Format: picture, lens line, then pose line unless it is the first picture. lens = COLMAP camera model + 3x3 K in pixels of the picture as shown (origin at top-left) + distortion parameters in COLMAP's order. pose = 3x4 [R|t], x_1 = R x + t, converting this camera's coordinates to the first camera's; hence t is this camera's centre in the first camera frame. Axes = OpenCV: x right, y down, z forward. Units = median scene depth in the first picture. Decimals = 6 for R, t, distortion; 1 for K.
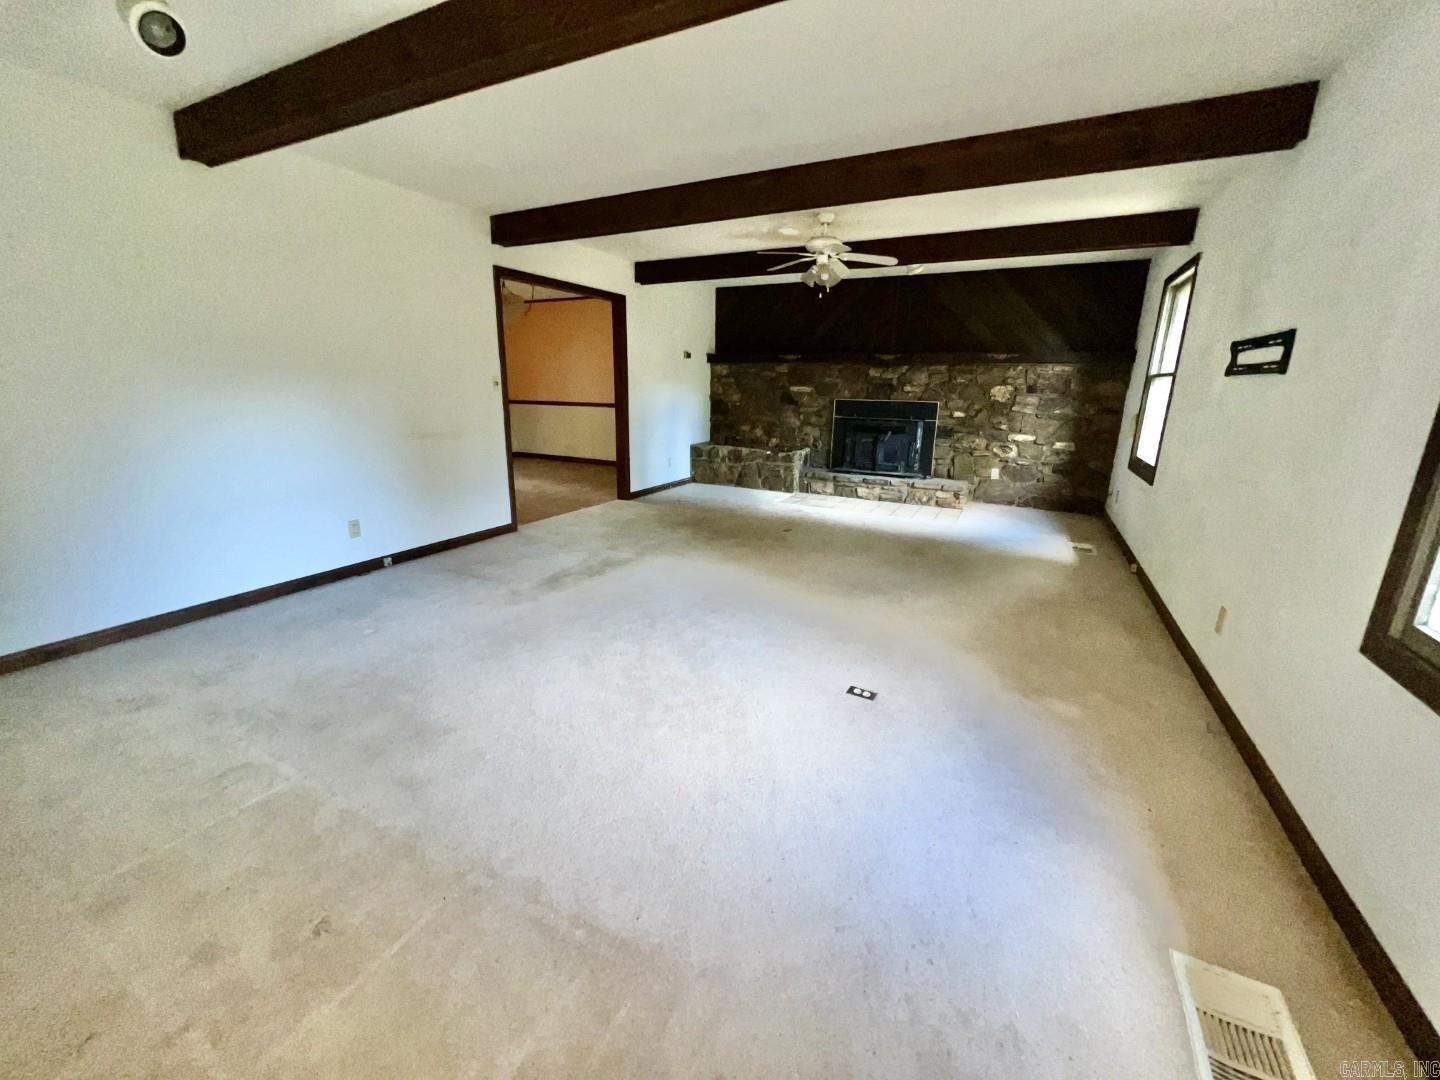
lens RADIAL K [[581.7, 0, 716.7], [0, 581.7, 538.1], [0, 0, 1]] dist [-0.000999, 0.000053]
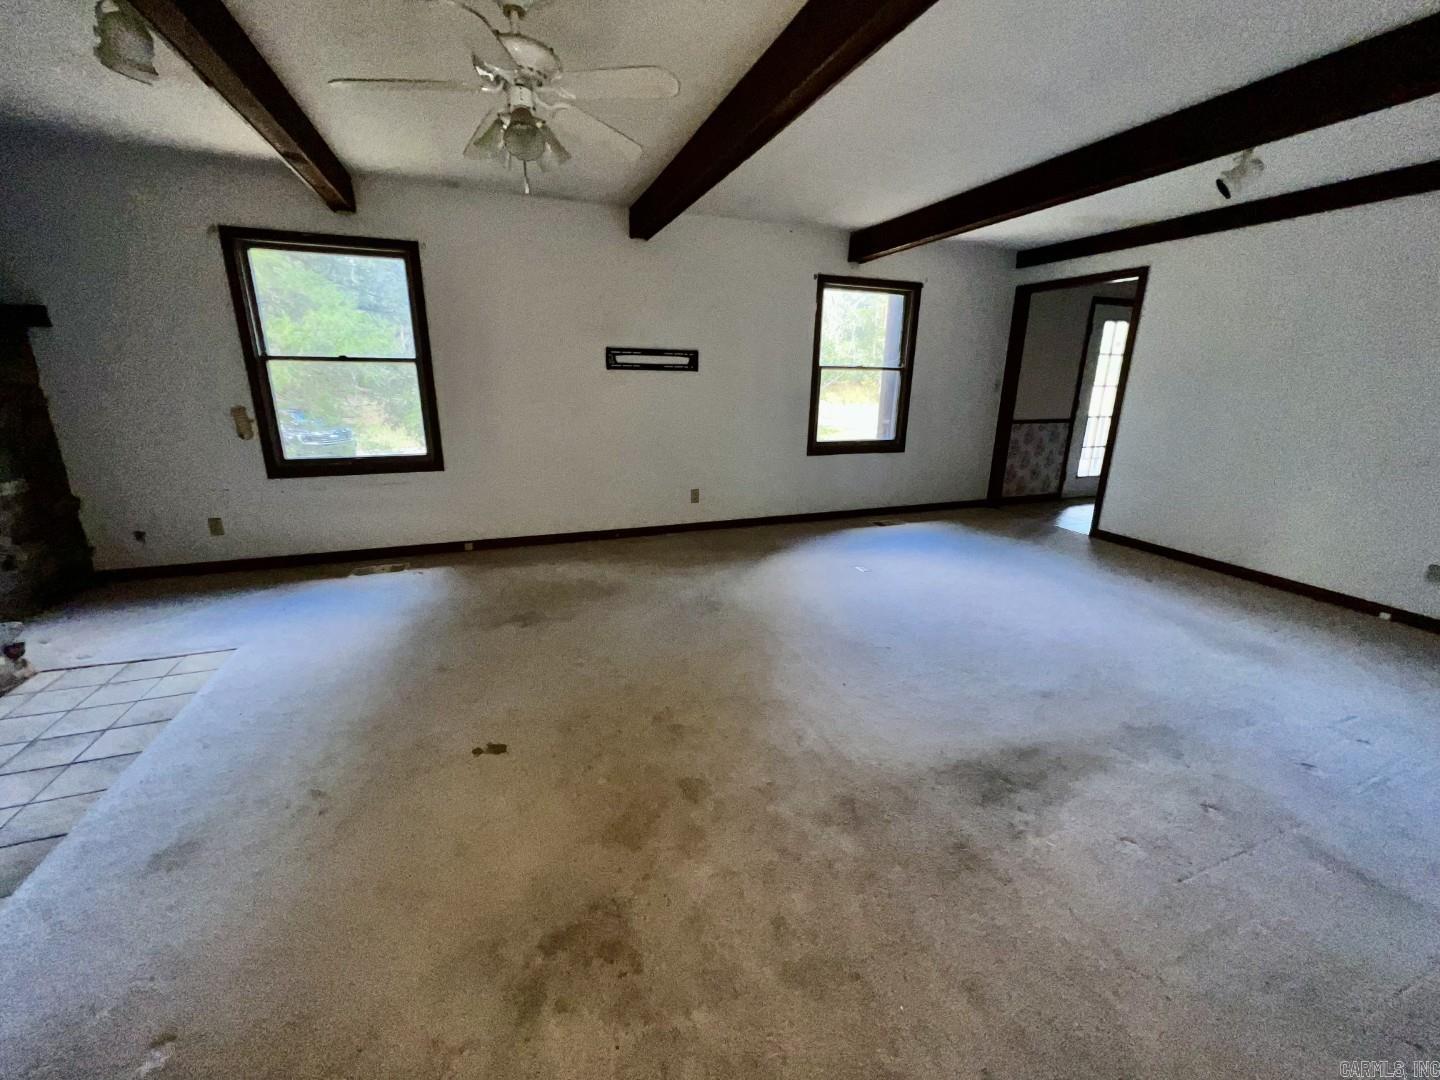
lens RADIAL K [[581.7, 0, 716.7], [0, 581.7, 538.1], [0, 0, 1]] dist [-0.000999, 0.000053]
pose [[-0.741983, -0.211623, 0.636143, -0.175554], [0.146382, 0.874840, 0.461766, -0.241932], [-0.654243, 0.435742, -0.618138, 0.849090]]
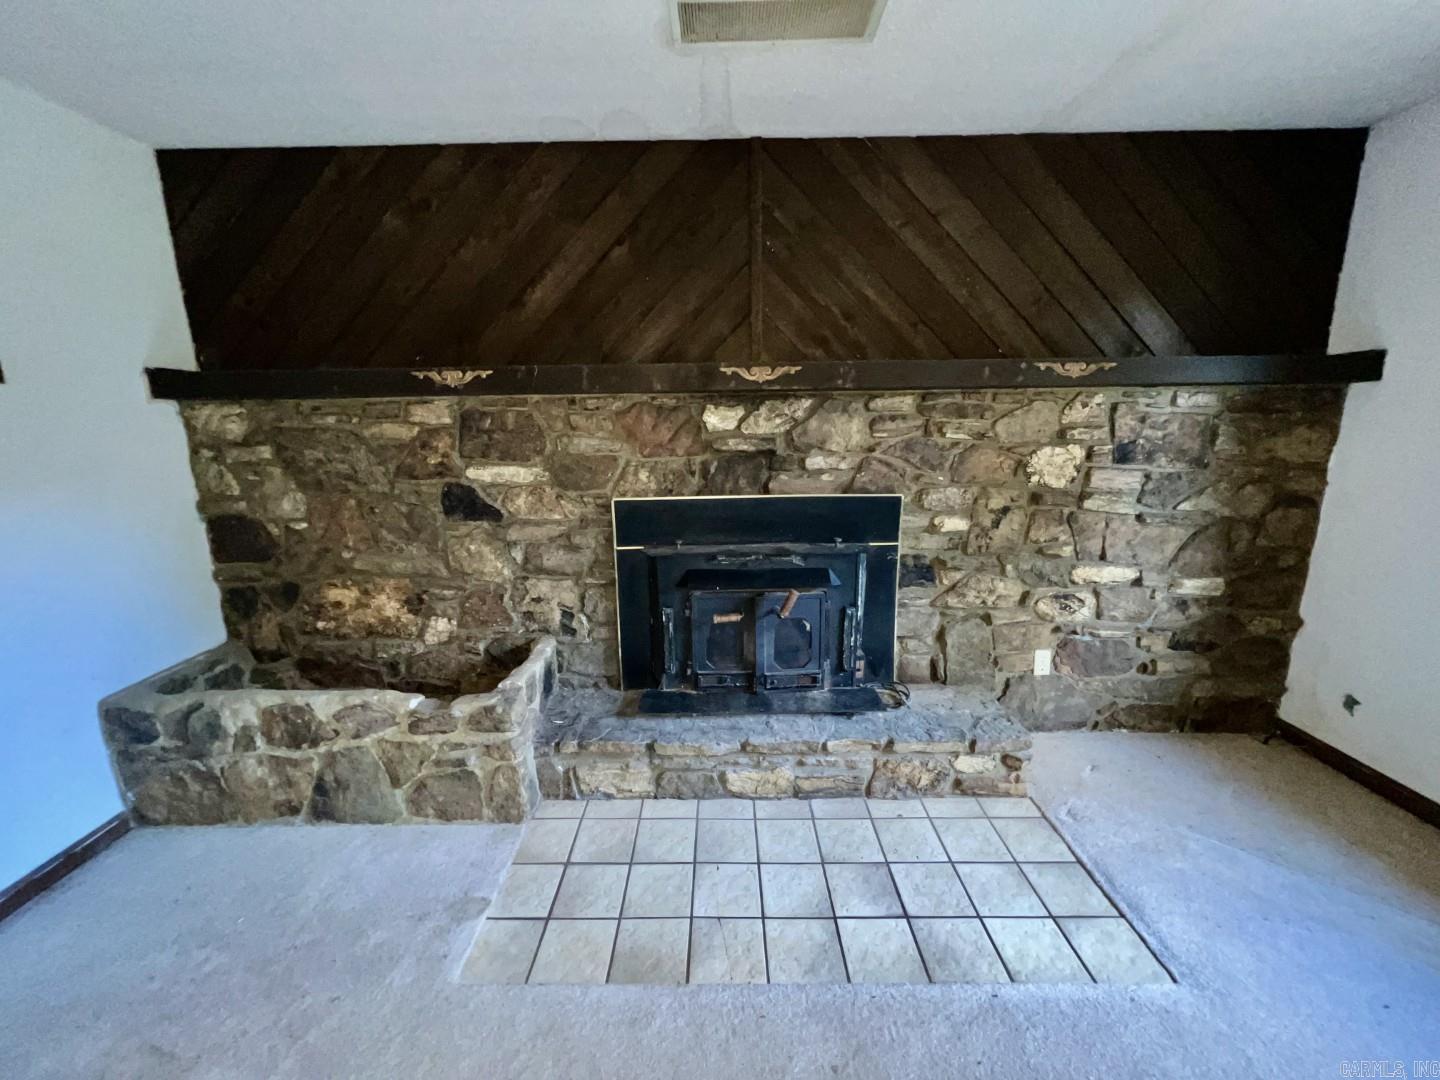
lens RADIAL K [[581.7, 0, 716.7], [0, 581.7, 538.1], [0, 0, 1]] dist [-0.000999, 0.000053]
pose [[0.886758, -0.124304, 0.445207, 0.110332], [0.145799, 0.989212, -0.014209, -0.215489], [-0.438638, 0.077510, 0.895315, 0.714266]]
